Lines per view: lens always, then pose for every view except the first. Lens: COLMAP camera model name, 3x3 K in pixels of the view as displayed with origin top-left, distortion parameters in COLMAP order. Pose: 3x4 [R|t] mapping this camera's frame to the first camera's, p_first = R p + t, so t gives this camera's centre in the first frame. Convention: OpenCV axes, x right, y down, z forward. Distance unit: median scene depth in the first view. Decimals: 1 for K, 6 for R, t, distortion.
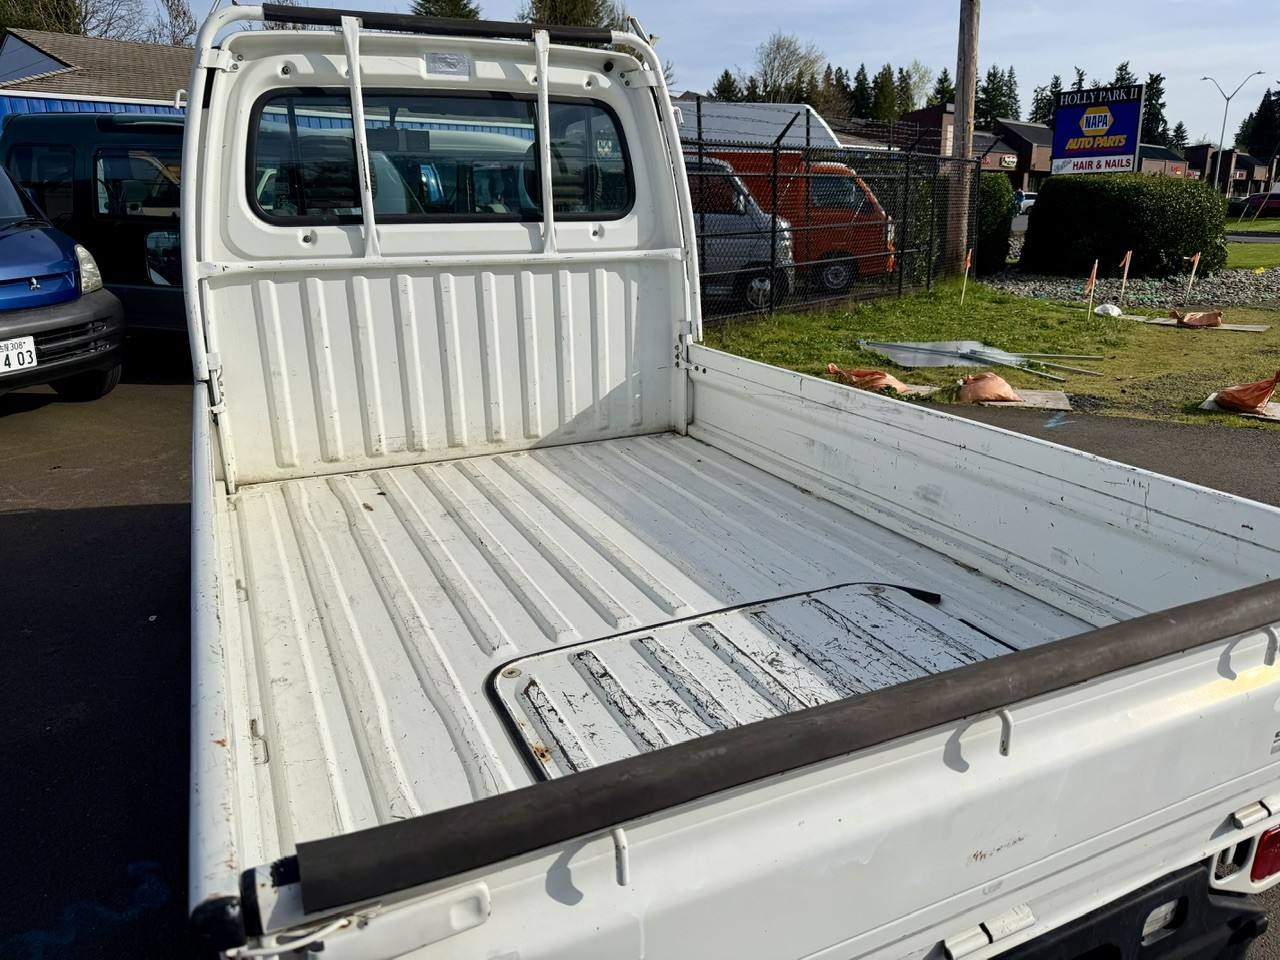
lens RADIAL K [[908.7, 0, 642.9], [0, 908.7, 487.3], [0, 0, 1]] dist [0.034705, -0.052736]
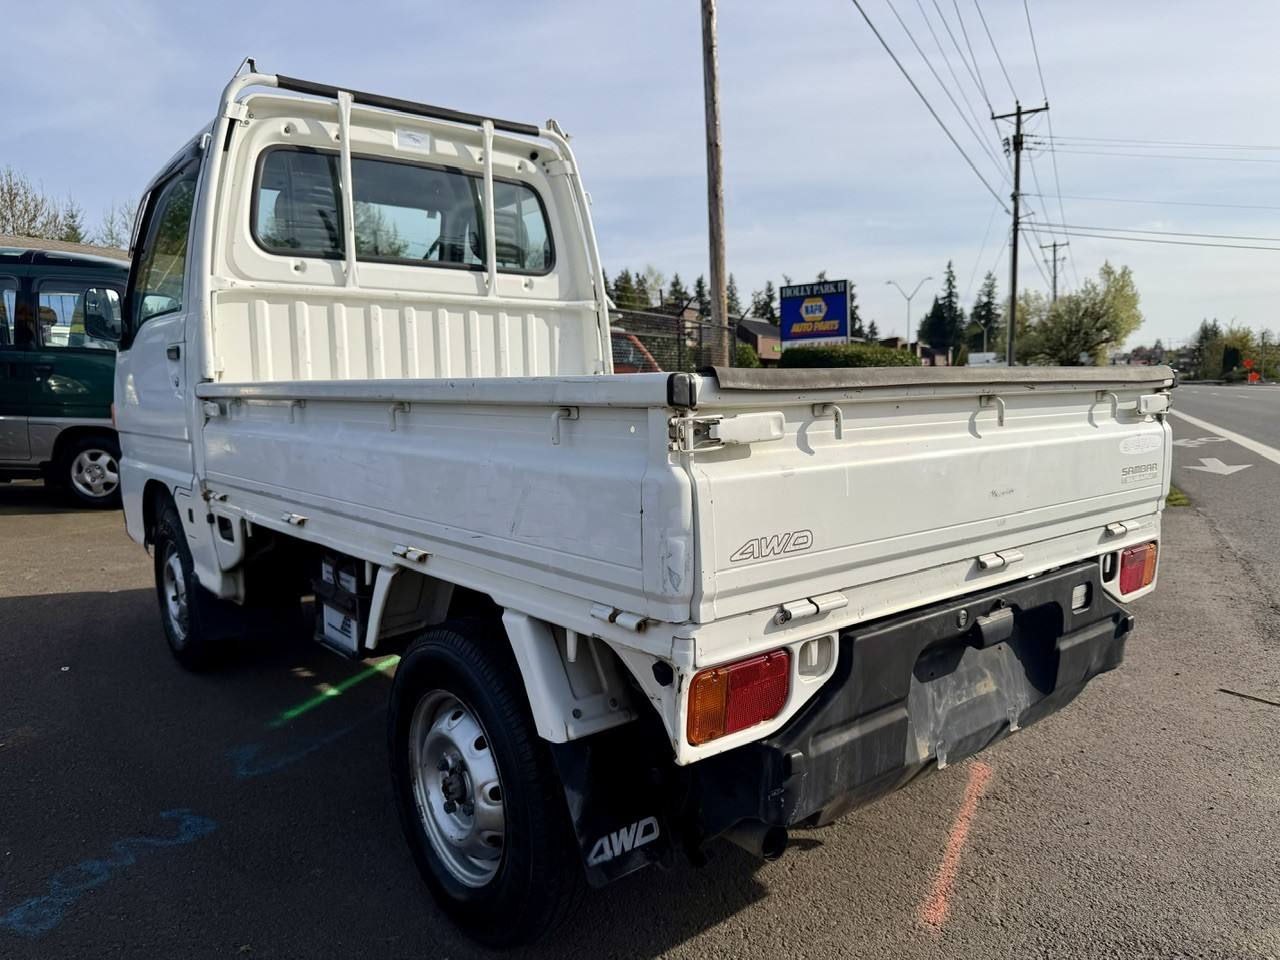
lens RADIAL K [[908.7, 0, 637.4], [0, 908.7, 490.1], [0, 0, 1]] dist [0.034705, -0.052736]
pose [[0.968054, -0.032726, 0.248596, -0.225695], [0.079805, 0.980103, -0.181741, 0.226424], [-0.237702, 0.195774, 0.951404, -0.135827]]
